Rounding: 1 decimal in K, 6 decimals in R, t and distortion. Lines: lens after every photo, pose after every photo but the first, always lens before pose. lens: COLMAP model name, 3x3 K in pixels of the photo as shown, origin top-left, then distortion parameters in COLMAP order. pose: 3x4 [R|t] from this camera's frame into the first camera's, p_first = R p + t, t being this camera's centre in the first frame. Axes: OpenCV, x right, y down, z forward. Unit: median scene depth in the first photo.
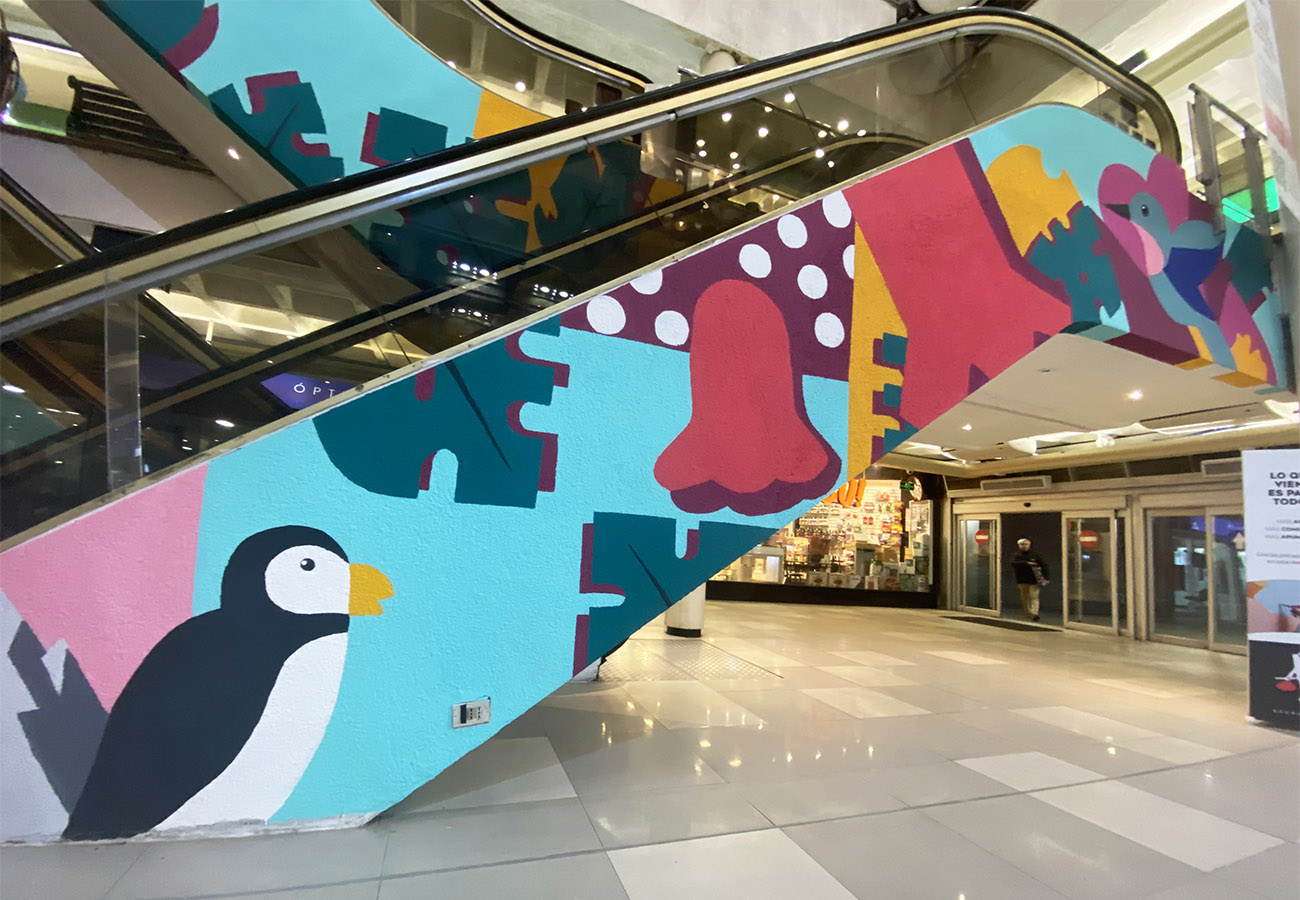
lens RADIAL K [[517.4, 0, 609.4], [0, 517.4, 459.6], [0, 0, 1]] dist [0.007161, -0.001385]
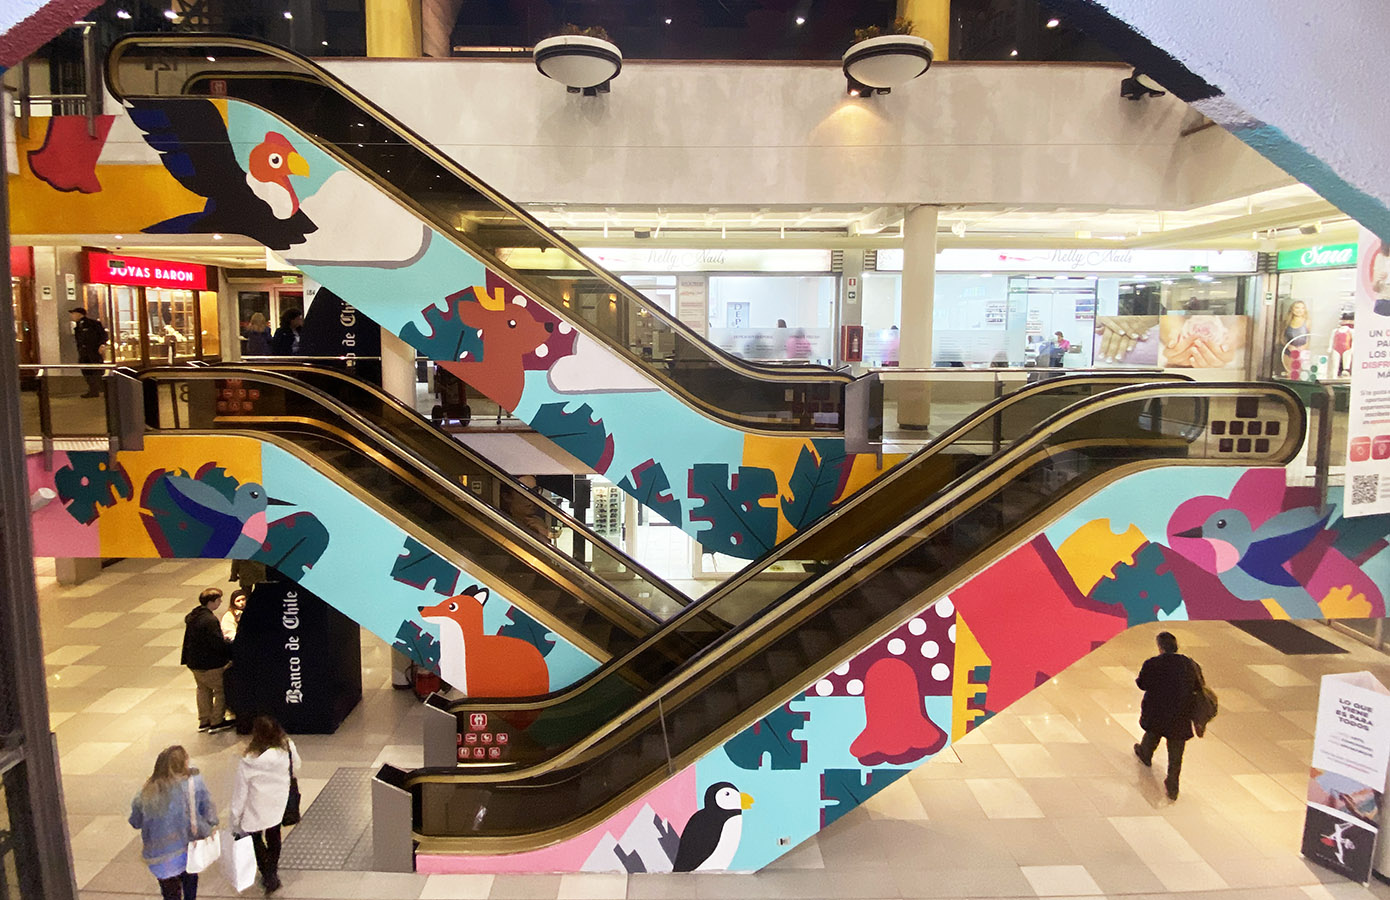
lens RADIAL K [[618.8, 0, 680.4], [0, 618.8, 365.3], [0, 0, 1]] dist [0.012517, -0.001035]
pose [[0.945908, -0.055678, -0.319621, 0.349479], [0.111105, 0.981186, 0.157890, -2.173529], [0.304817, -0.184862, 0.934298, -1.531273]]
